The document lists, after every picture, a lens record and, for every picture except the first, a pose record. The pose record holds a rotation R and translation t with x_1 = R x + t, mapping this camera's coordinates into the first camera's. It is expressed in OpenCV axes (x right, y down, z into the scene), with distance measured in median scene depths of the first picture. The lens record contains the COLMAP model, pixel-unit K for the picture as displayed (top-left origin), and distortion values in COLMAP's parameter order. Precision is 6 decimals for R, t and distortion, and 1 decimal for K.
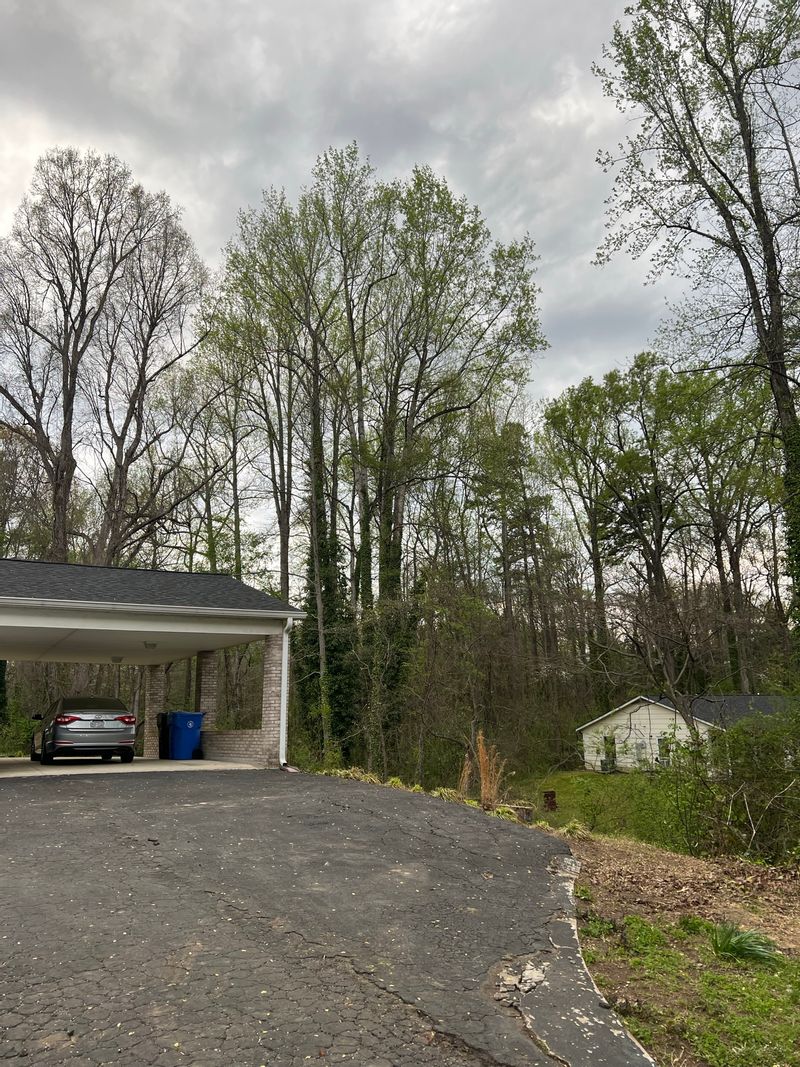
lens RADIAL K [[807.3, 0, 405.4], [0, 807.3, 551.8], [0, 0, 1]] dist [0.095596, -0.145626]
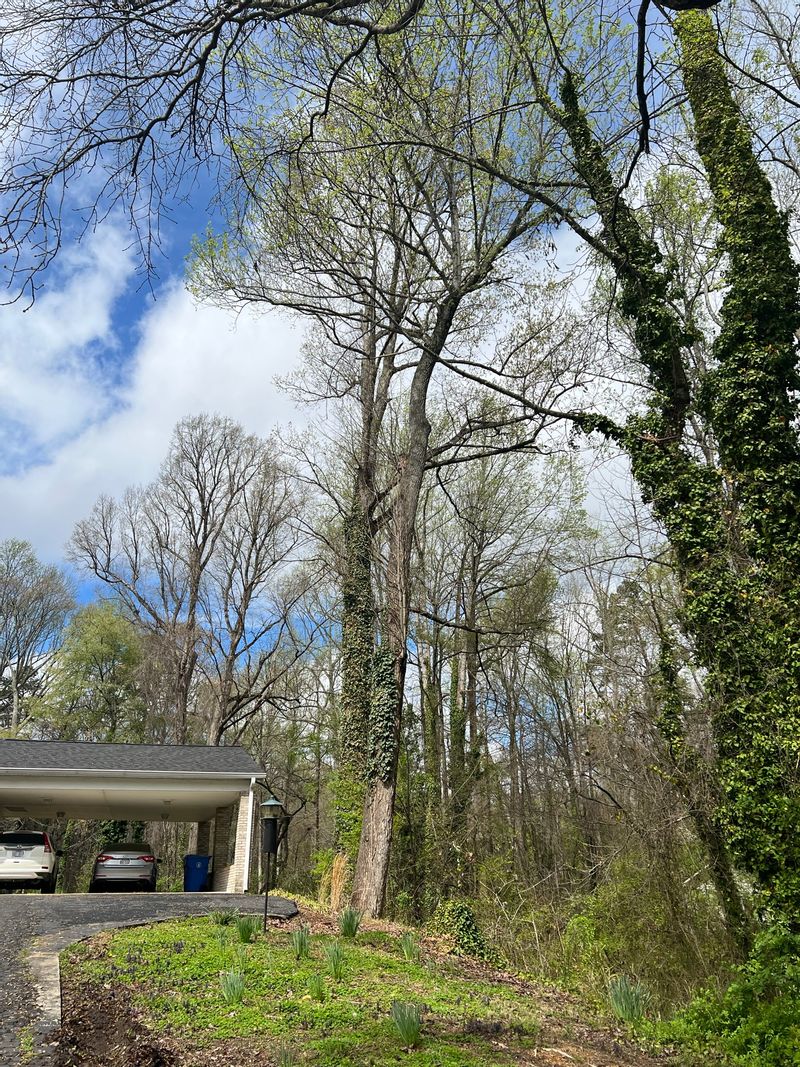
lens RADIAL K [[815.7, 0, 450.1], [0, 815.7, 500.3], [0, 0, 1]] dist [-0.013737, -0.000530]
pose [[0.984643, -0.089433, -0.149931, 0.123967], [0.048480, 0.965114, -0.257303, -0.000888], [0.167712, 0.246083, 0.954628, -0.110665]]
